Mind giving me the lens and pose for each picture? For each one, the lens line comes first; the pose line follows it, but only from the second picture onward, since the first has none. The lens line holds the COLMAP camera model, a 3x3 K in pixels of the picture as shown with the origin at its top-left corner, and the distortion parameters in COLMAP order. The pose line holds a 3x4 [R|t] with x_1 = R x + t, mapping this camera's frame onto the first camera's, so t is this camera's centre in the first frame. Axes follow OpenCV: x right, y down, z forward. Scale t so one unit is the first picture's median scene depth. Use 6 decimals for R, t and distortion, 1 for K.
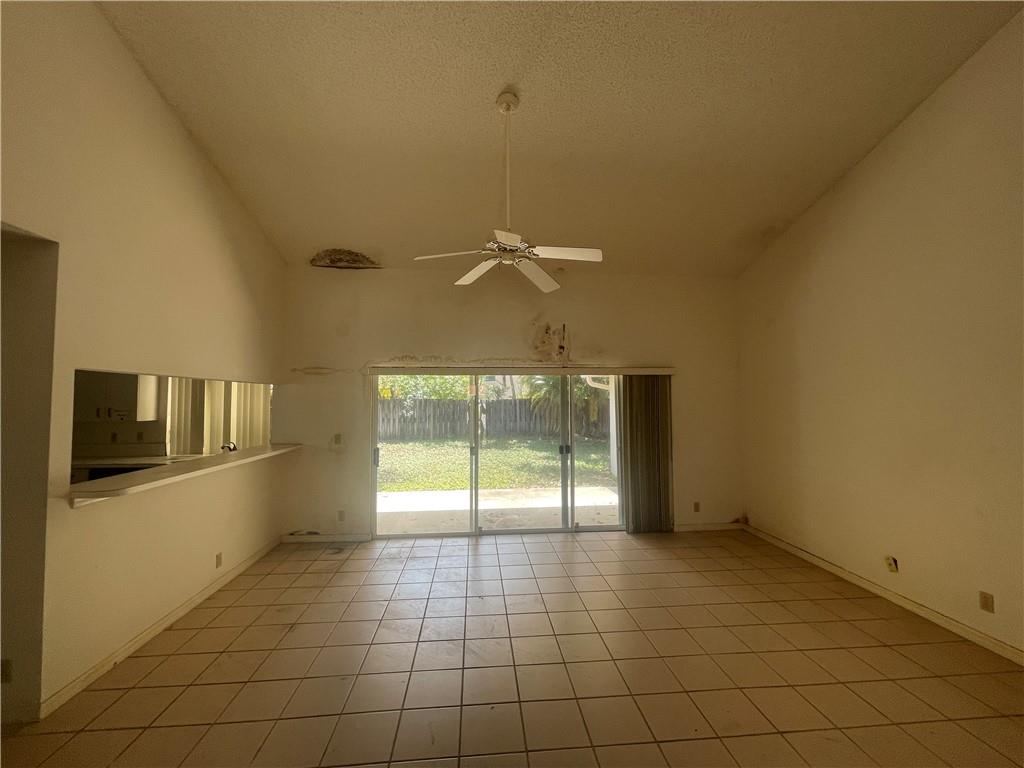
lens RADIAL K [[410.3, 0, 513.0], [0, 410.3, 385.7], [0, 0, 1]] dist [-0.005245, 0.000556]
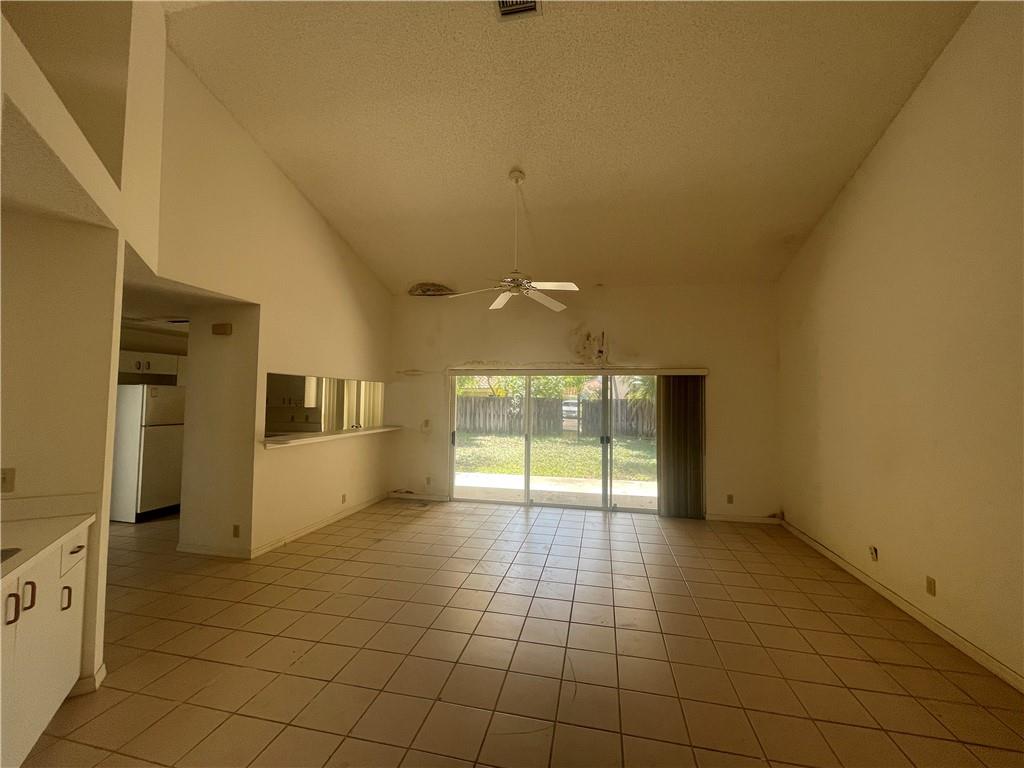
lens RADIAL K [[410.3, 0, 516.0], [0, 410.3, 386.4], [0, 0, 1]] dist [-0.005245, 0.000556]
pose [[0.956868, 0.004881, -0.290482, 0.231491], [-0.004728, 0.999988, 0.001230, 0.004774], [0.290485, 0.000196, 0.956880, -0.189070]]
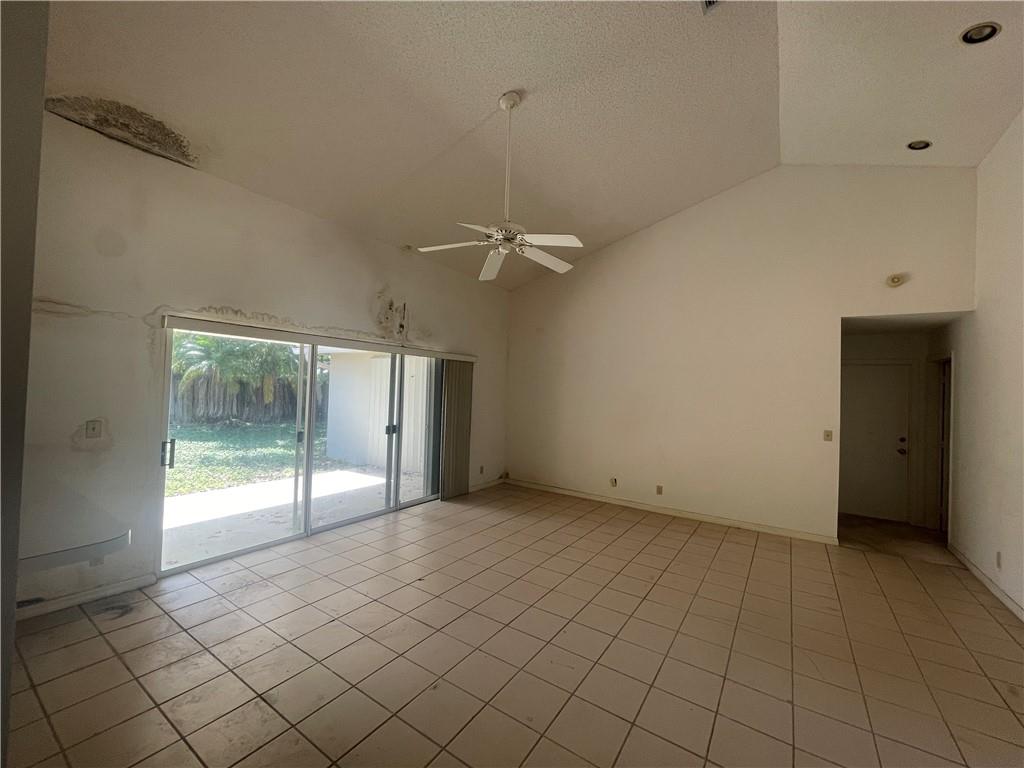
lens RADIAL K [[410.3, 0, 509.8], [0, 410.3, 386.8], [0, 0, 1]] dist [-0.005245, 0.000556]
pose [[0.633757, 0.030050, 0.772948, -0.484039], [-0.063668, 0.997881, 0.013409, 0.023134], [-0.770908, -0.057710, 0.634327, 0.166507]]
